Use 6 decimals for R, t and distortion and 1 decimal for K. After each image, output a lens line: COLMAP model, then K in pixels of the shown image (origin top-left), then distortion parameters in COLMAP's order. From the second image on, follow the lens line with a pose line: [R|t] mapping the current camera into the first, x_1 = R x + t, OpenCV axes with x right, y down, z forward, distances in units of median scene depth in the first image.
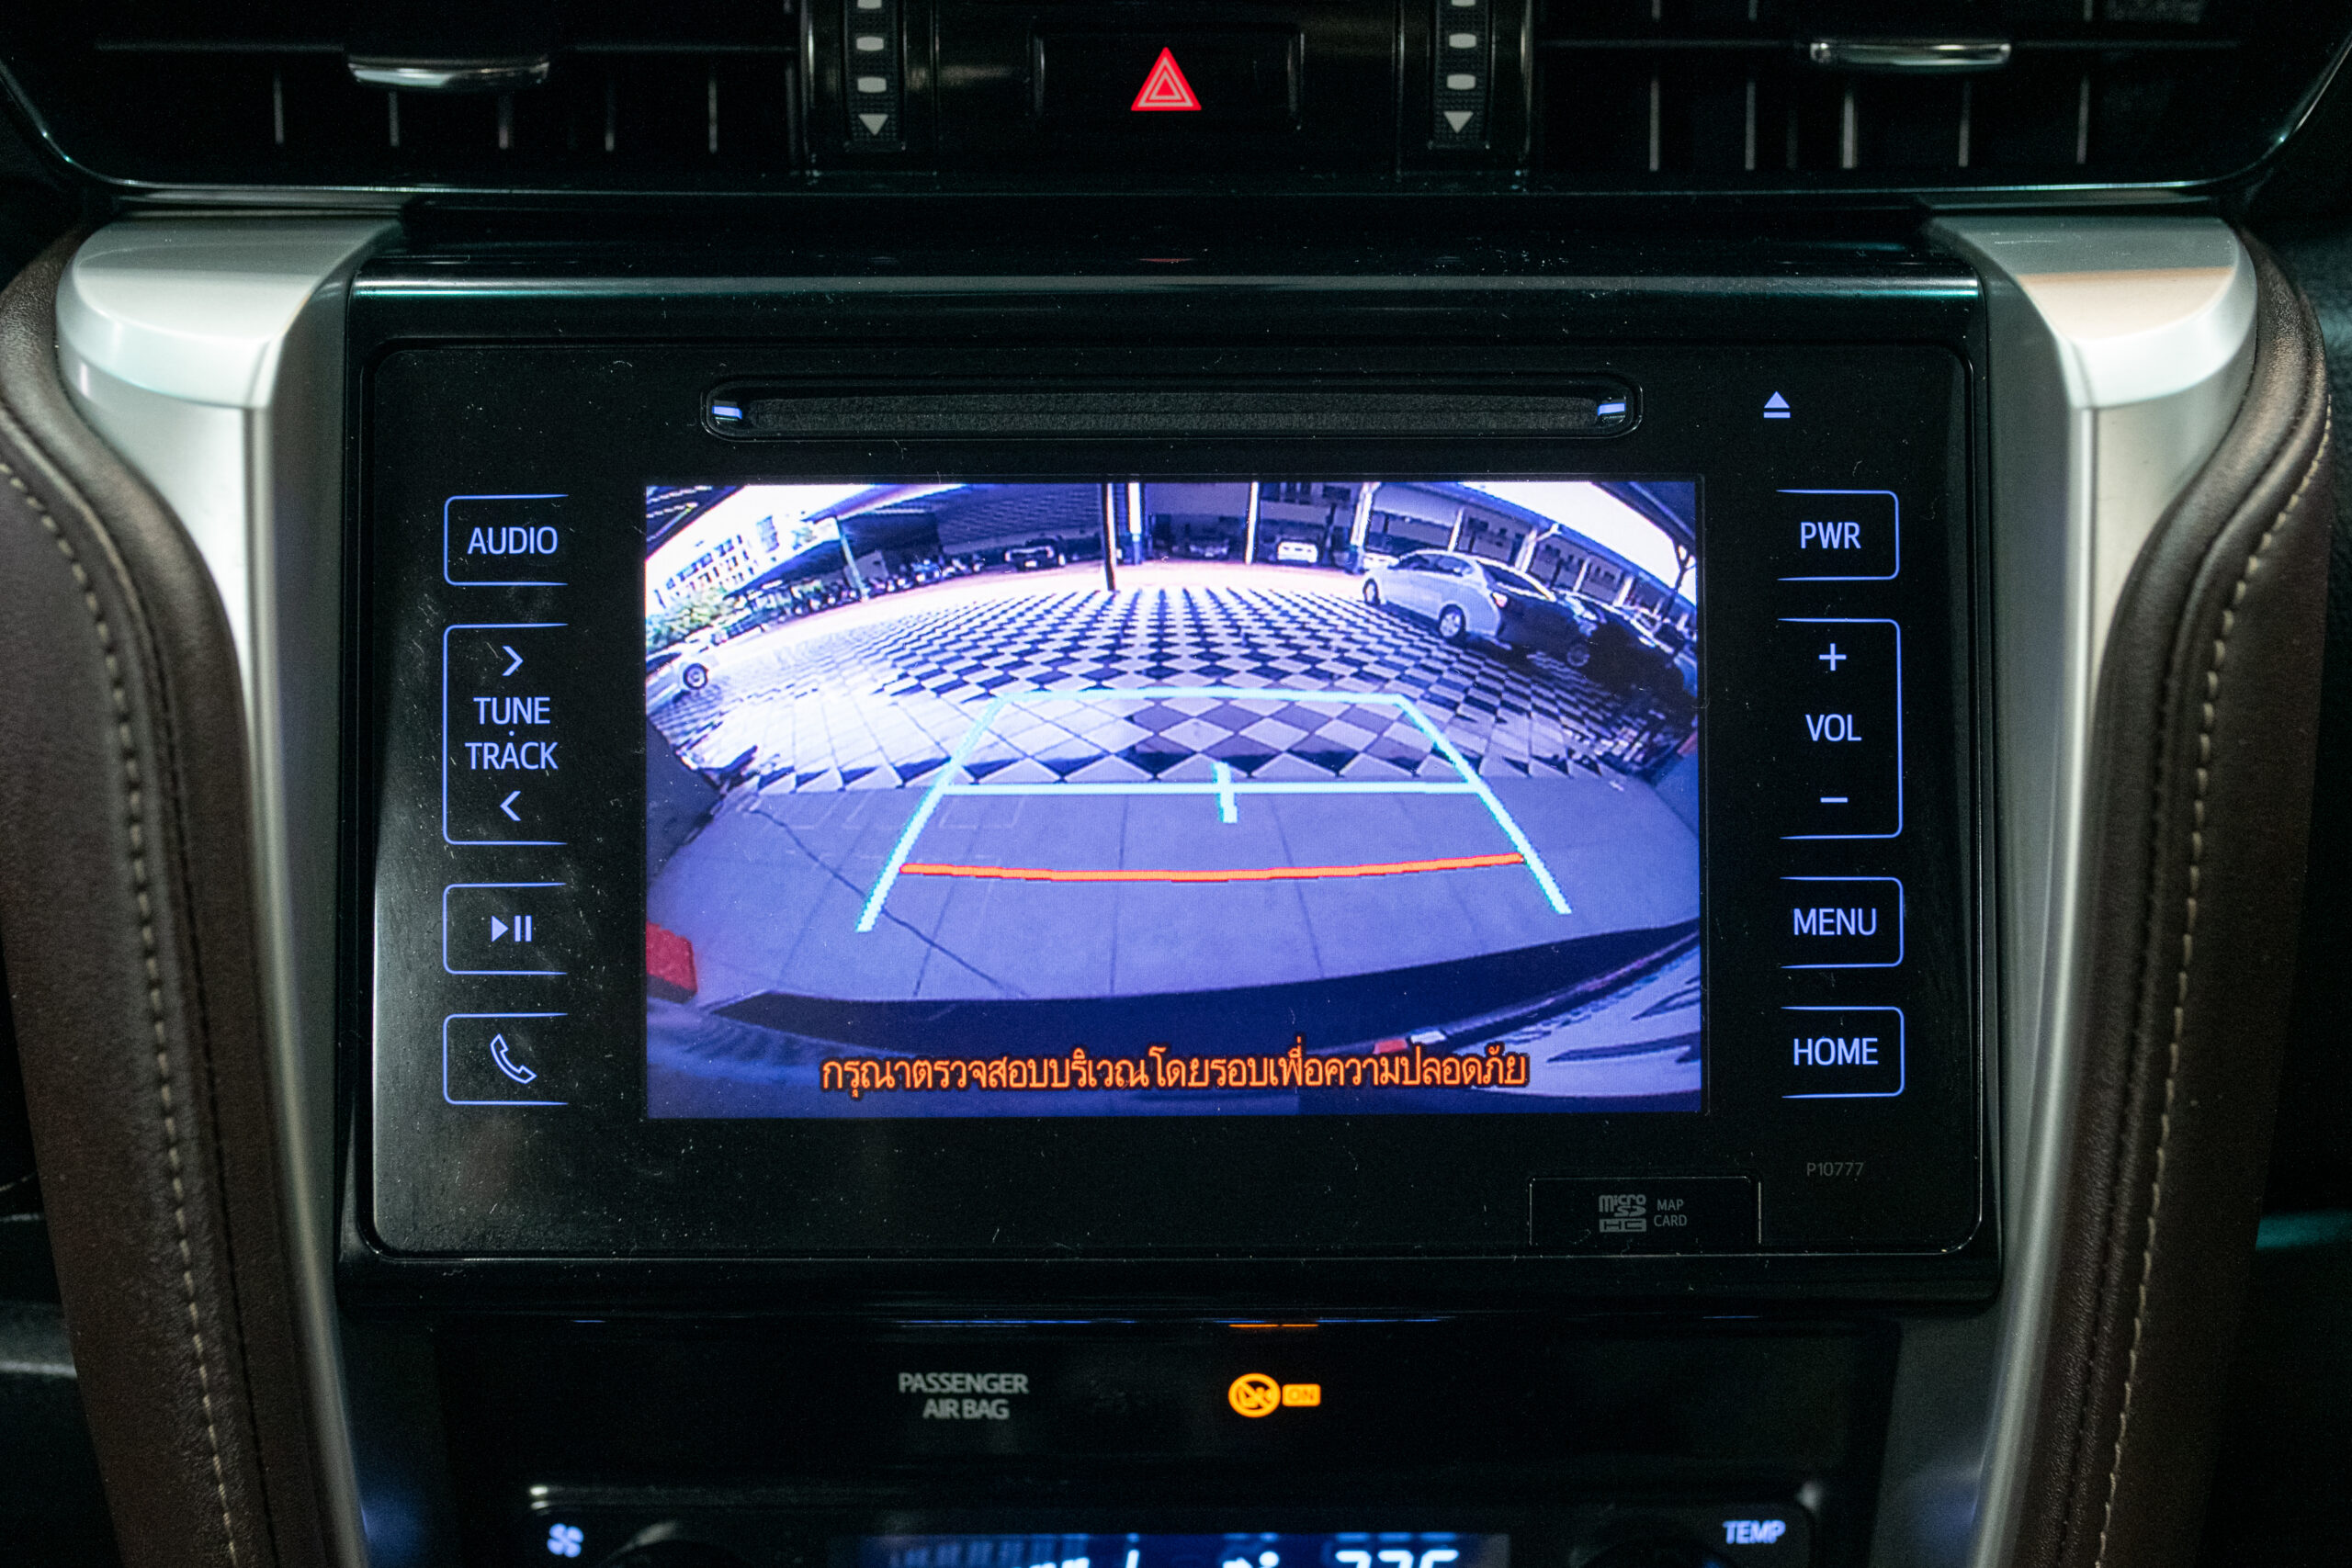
lens RADIAL K [[2364.6, 0, 1176.0], [0, 2364.6, 784.0], [0, 0, 1]] dist [-0.019926, -0.006402]
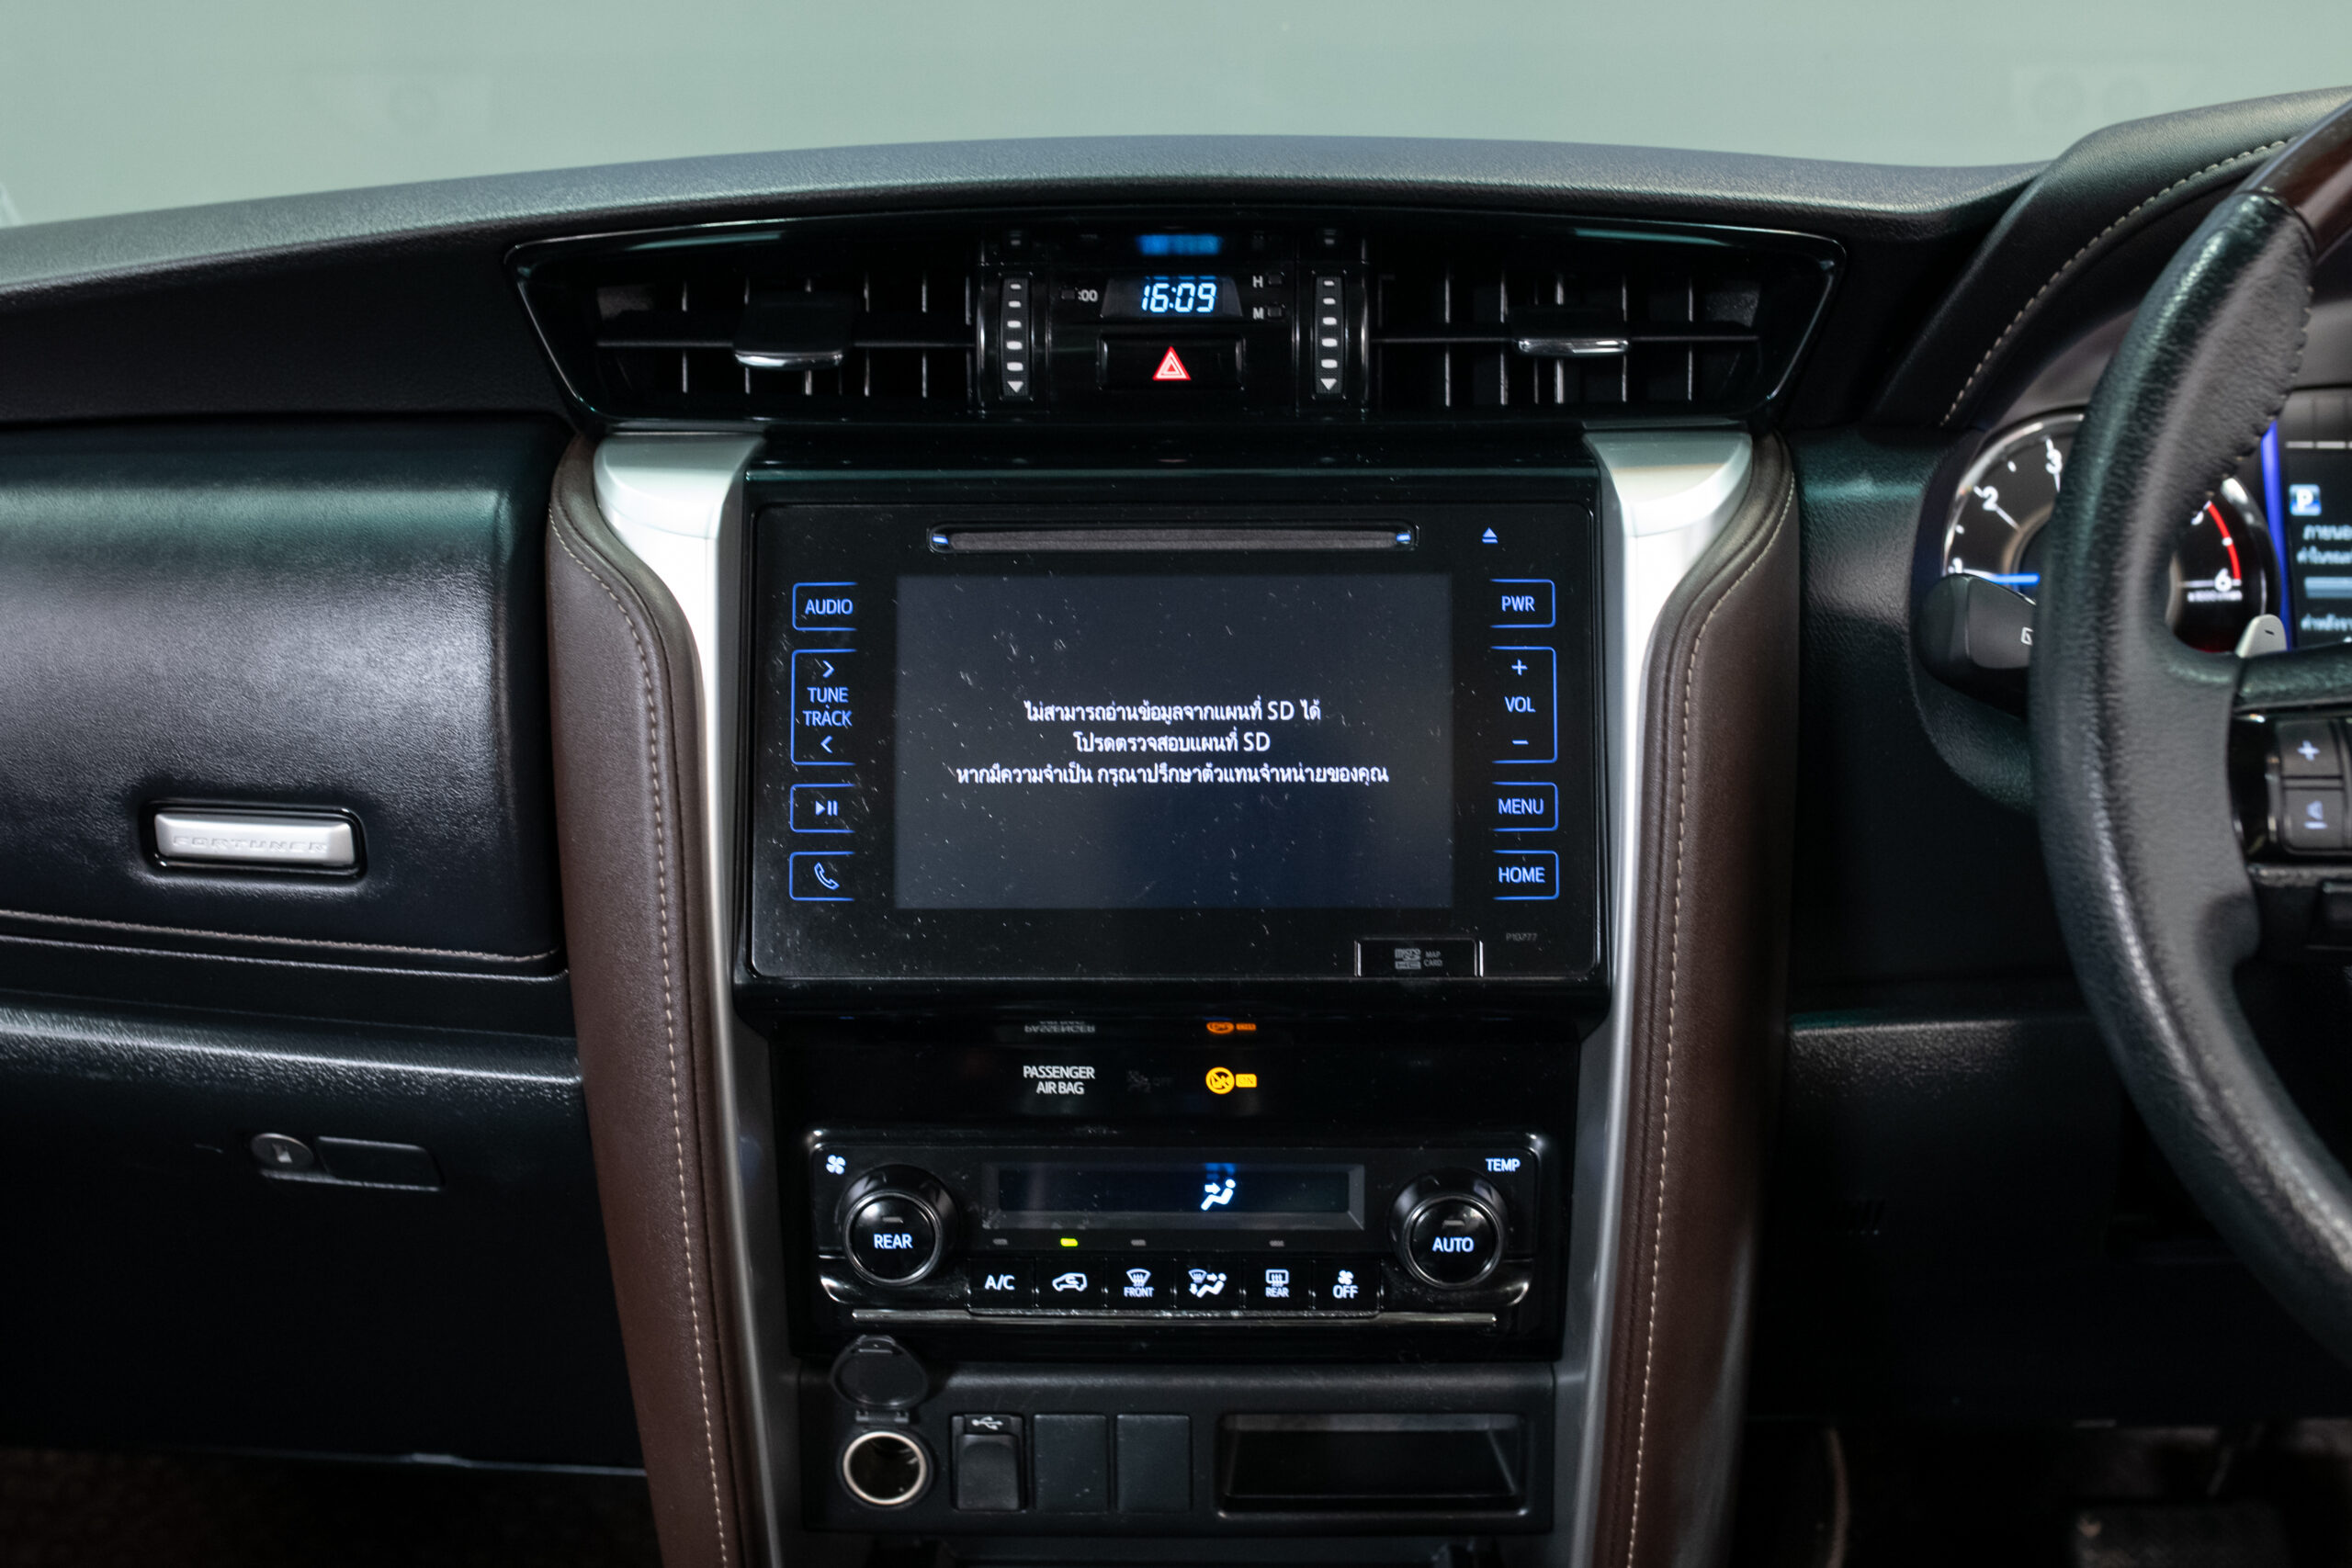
lens RADIAL K [[2316.4, 0, 1175.5], [0, 2316.4, 727.8], [0, 0, 1]] dist [-0.036778, 0.003436]
pose [[0.999509, 0.000869, -0.031310, 0.059805], [-0.002972, 0.997736, -0.067190, 0.120384], [0.031180, 0.067250, 0.997249, -0.859996]]
